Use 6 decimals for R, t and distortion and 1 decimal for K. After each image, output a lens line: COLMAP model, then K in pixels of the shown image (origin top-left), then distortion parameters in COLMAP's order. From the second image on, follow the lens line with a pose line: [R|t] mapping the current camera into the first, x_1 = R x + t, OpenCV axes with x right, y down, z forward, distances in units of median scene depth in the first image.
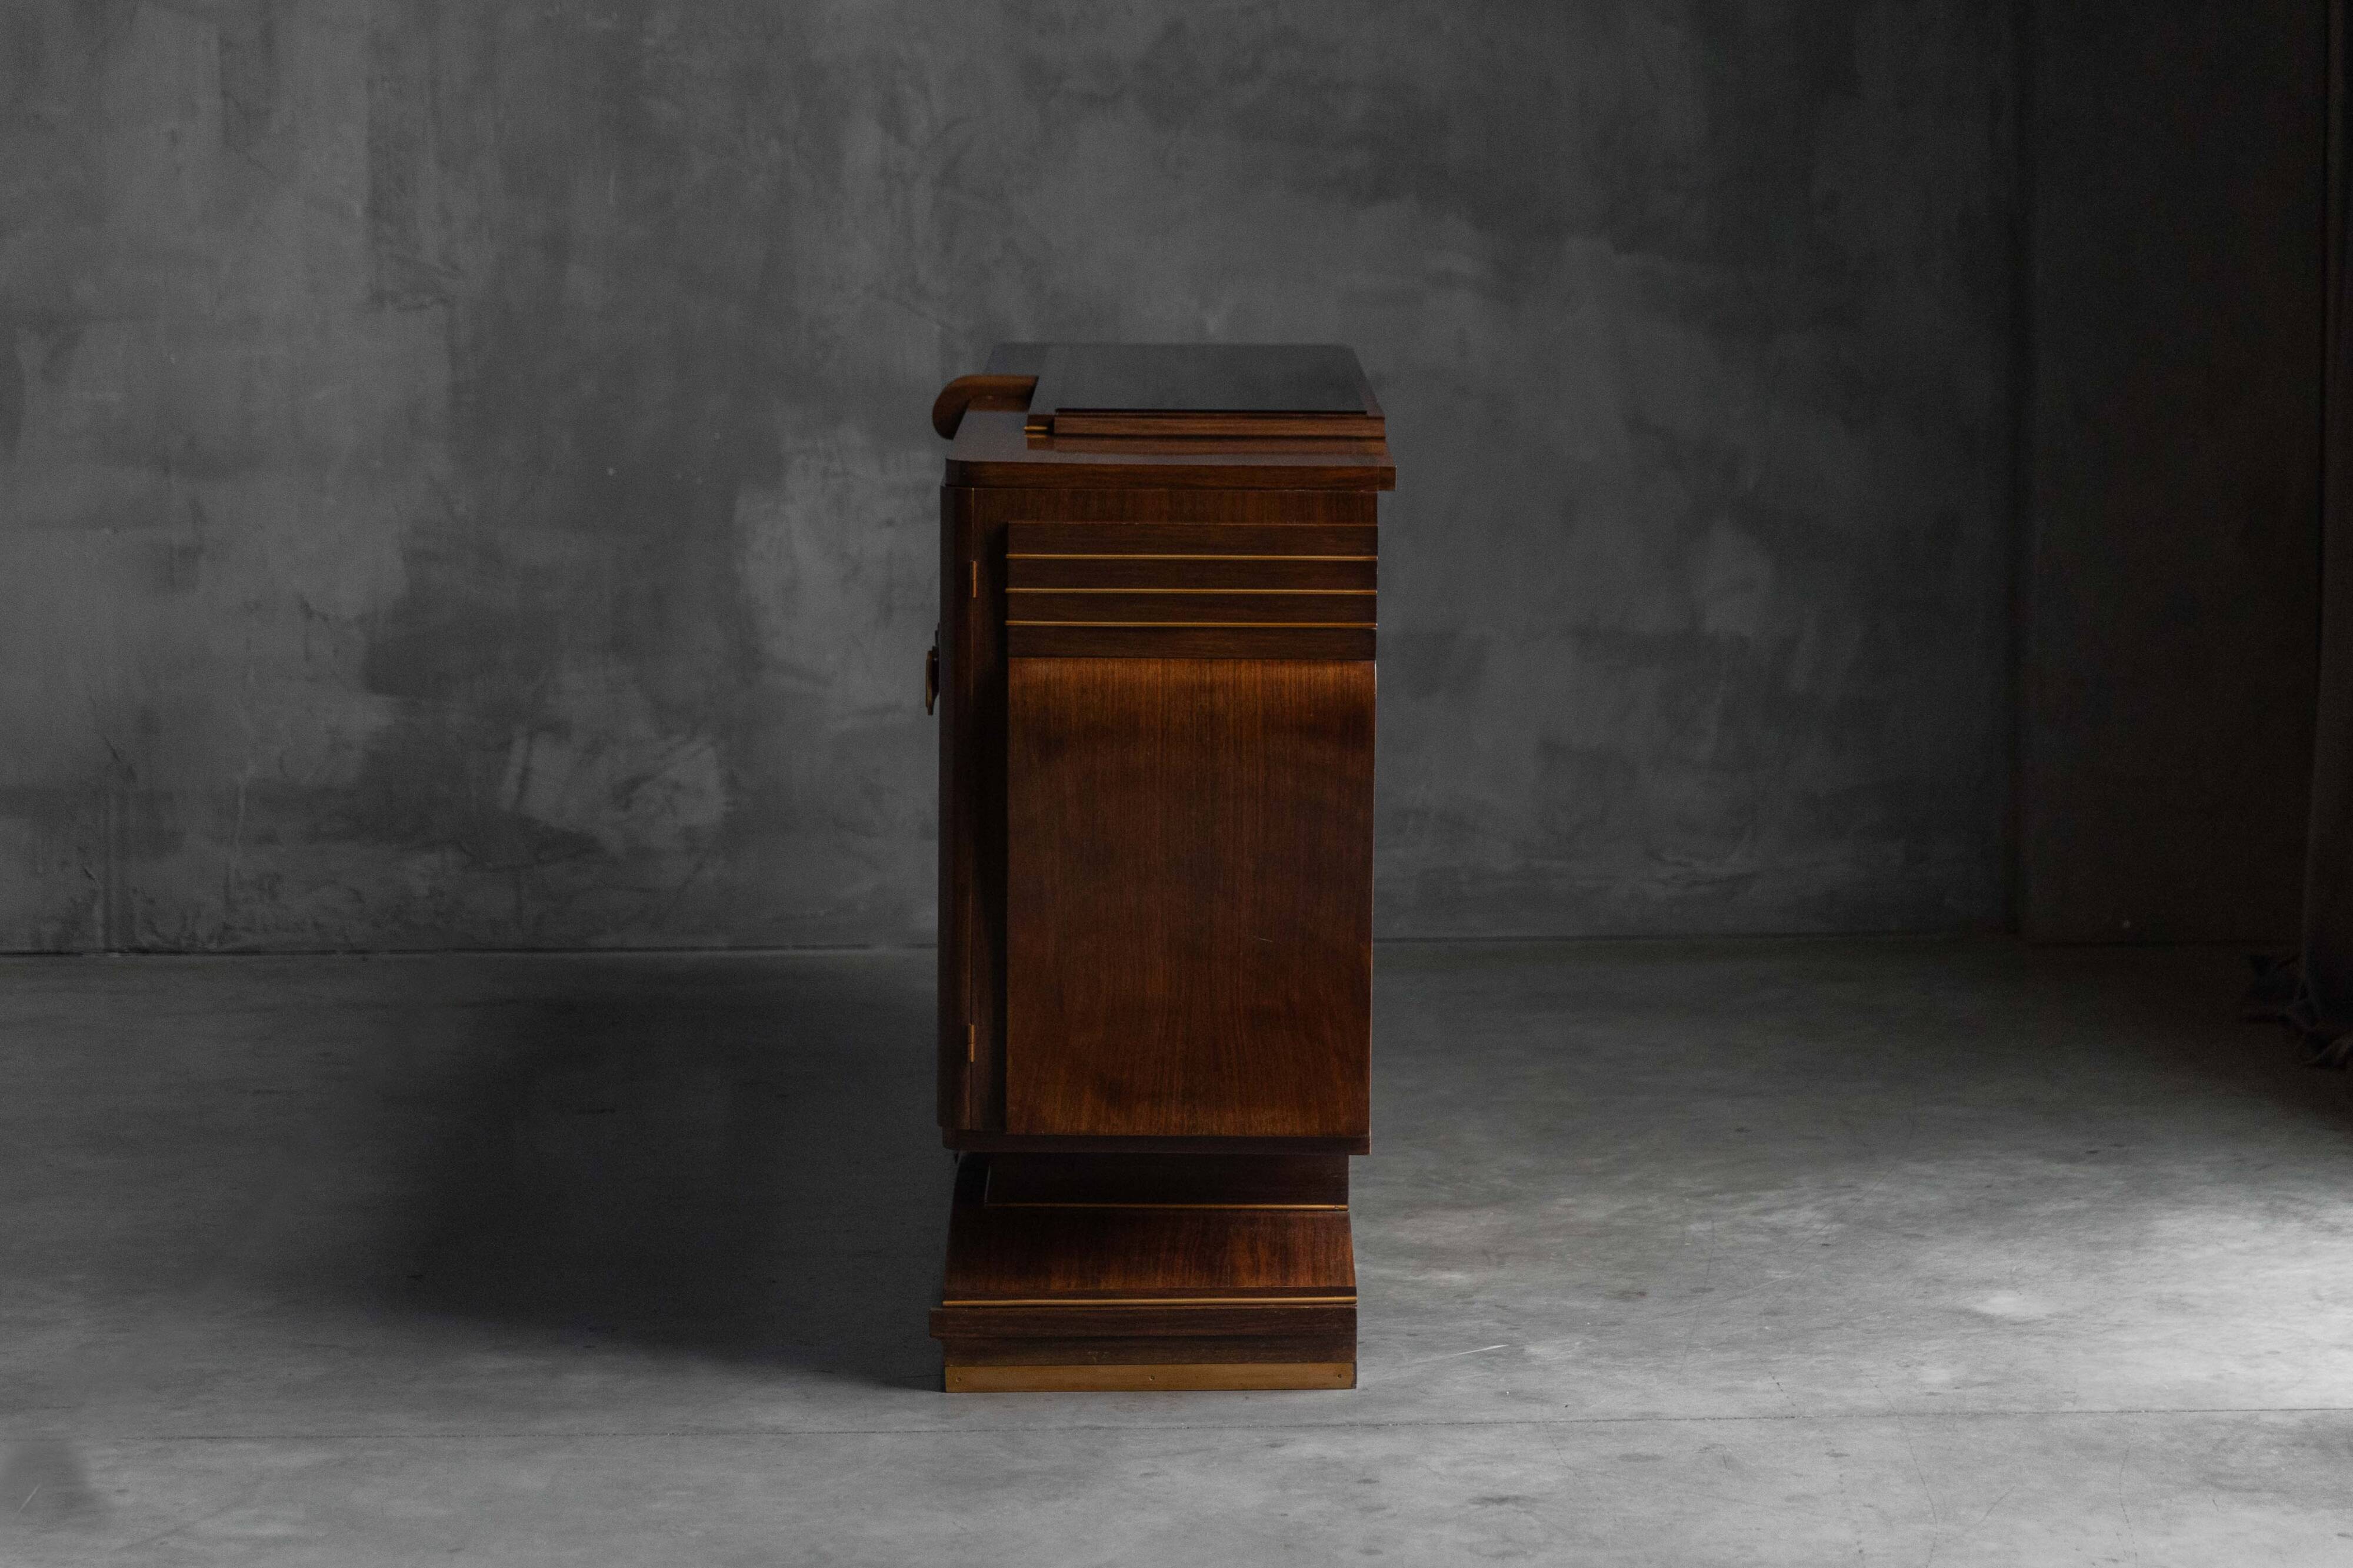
lens RADIAL K [[7104.0, 0, 1172.0], [0, 7104.0, 786.9], [0, 0, 1]] dist [0.020649, 0.000000]
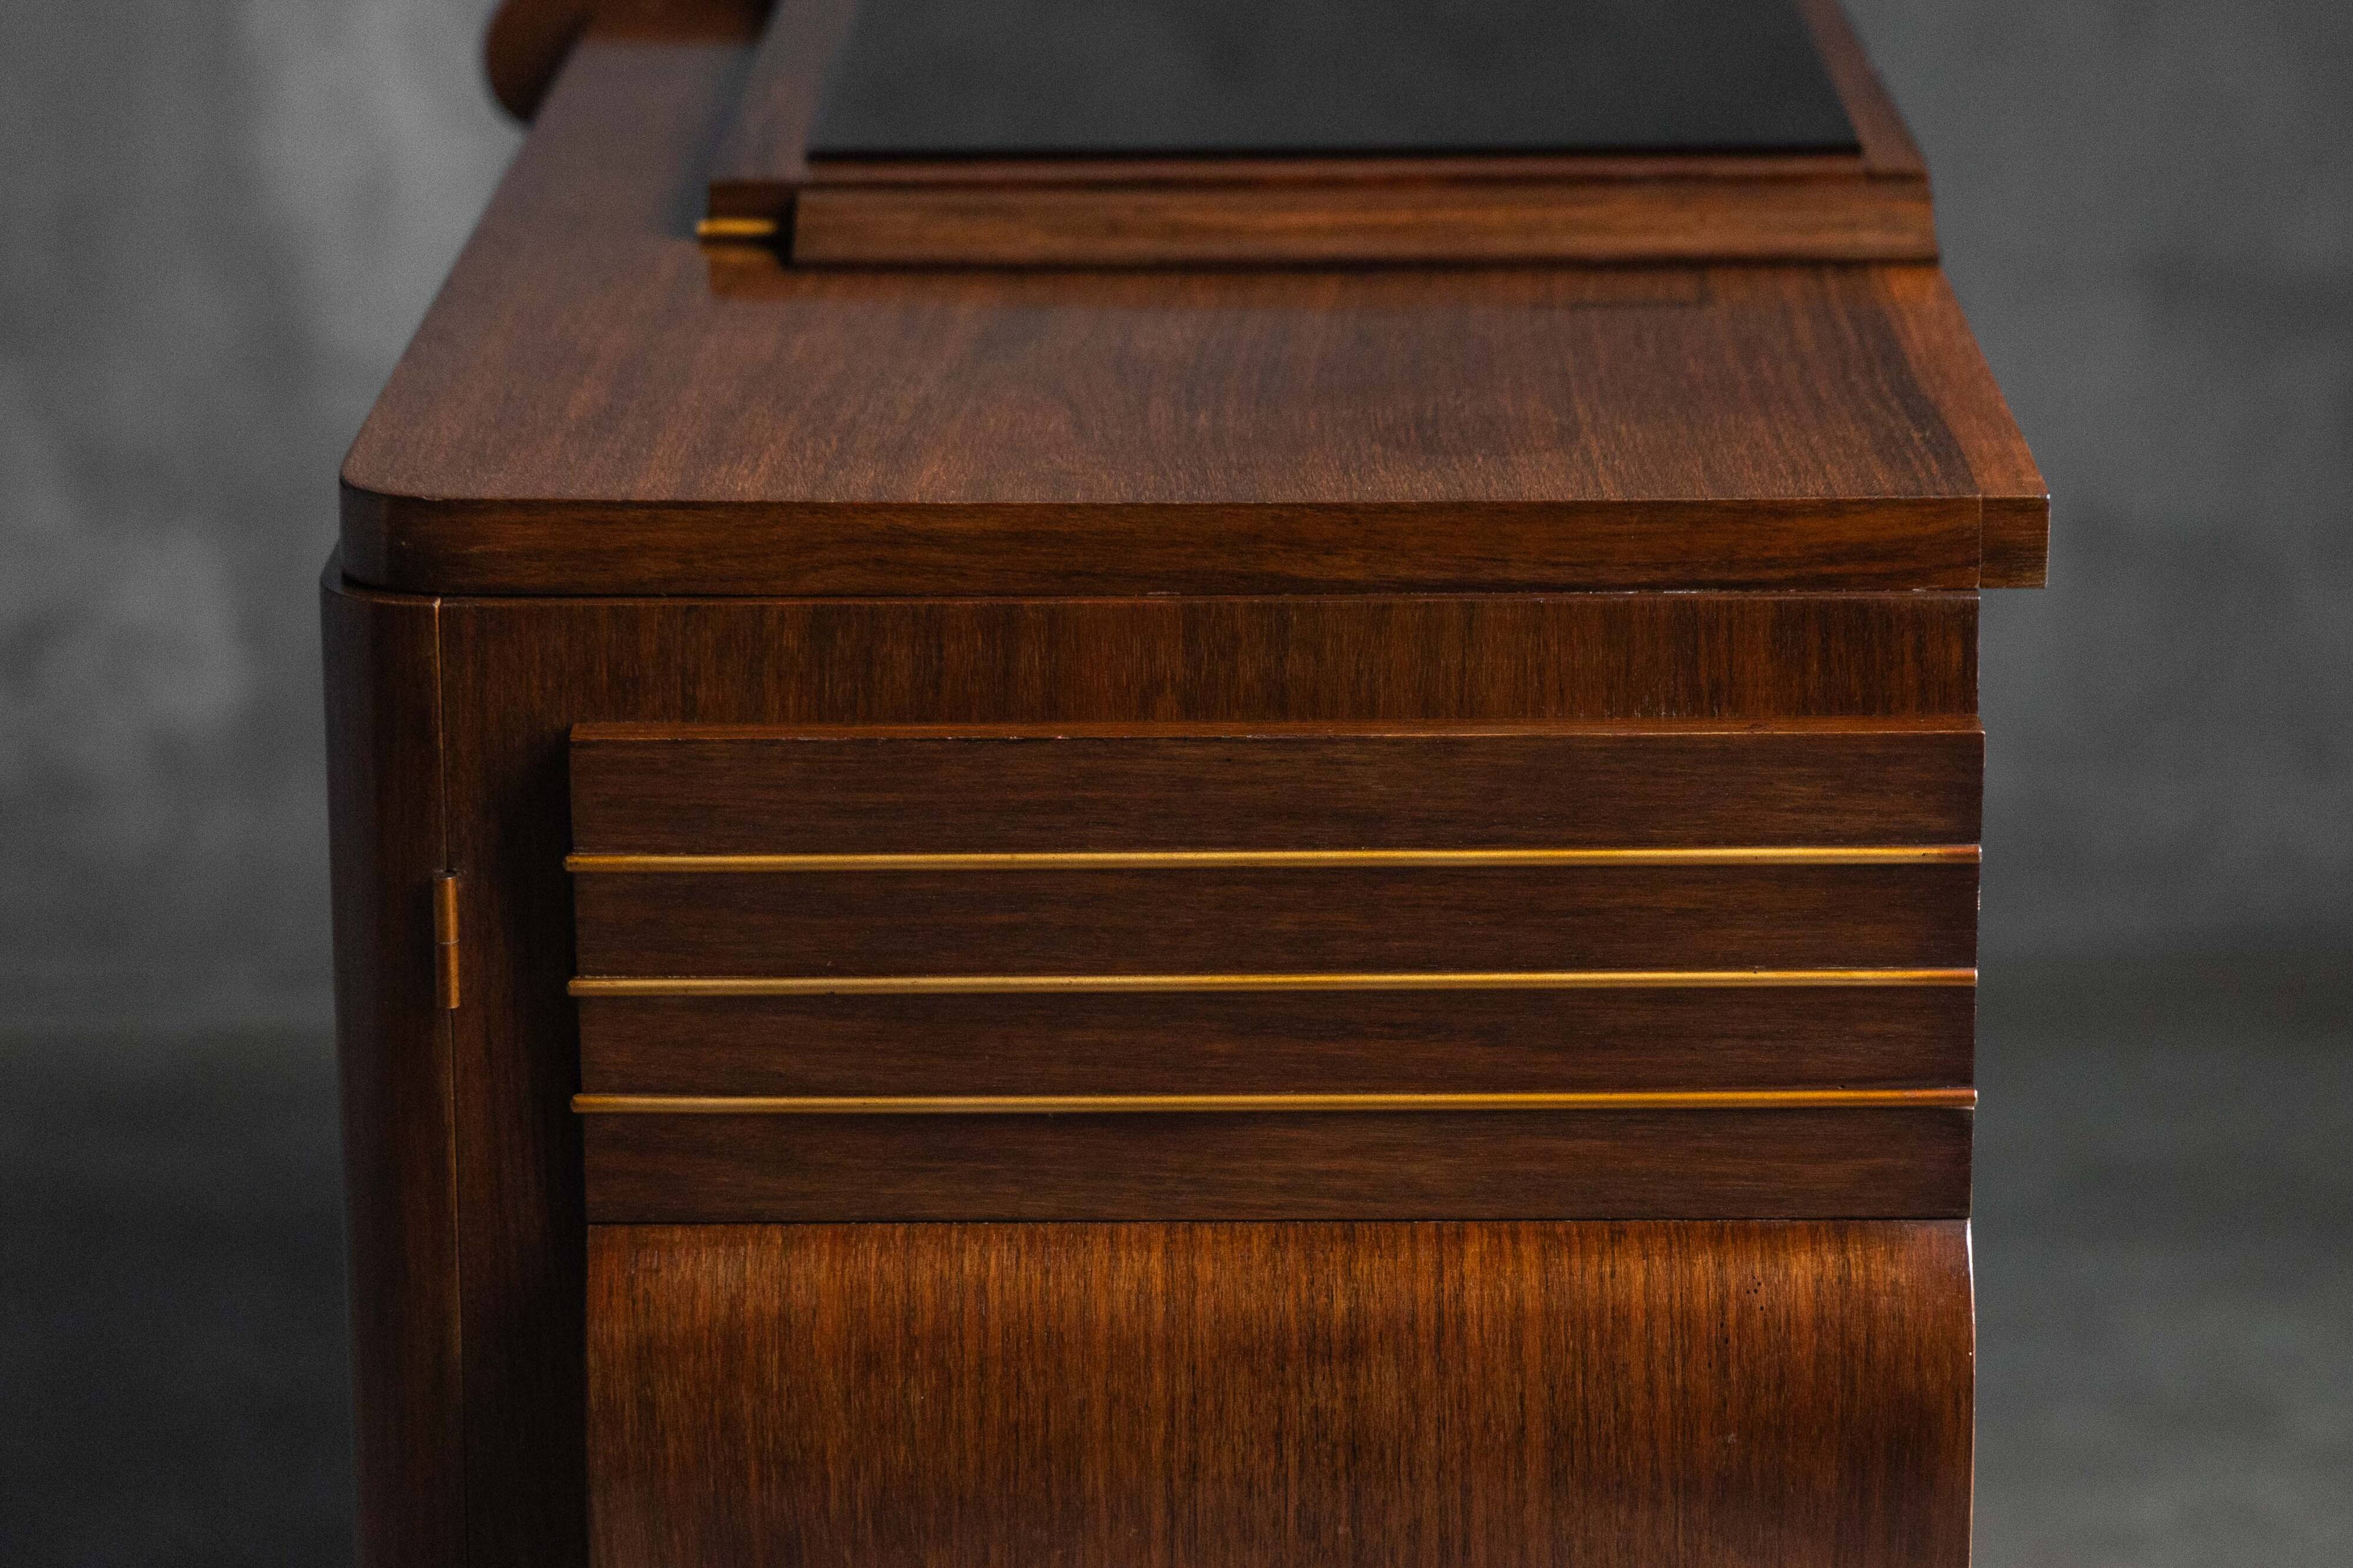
lens RADIAL K [[7104.0, 0, 1187.2], [0, 7104.0, 773.9], [0, 0, 1]] dist [0.020649, 0.000000]
pose [[0.999849, -0.011403, -0.013144, 0.003097], [0.013175, 0.989534, 0.143694, -0.073065], [0.011368, -0.143845, 0.989535, 0.739432]]
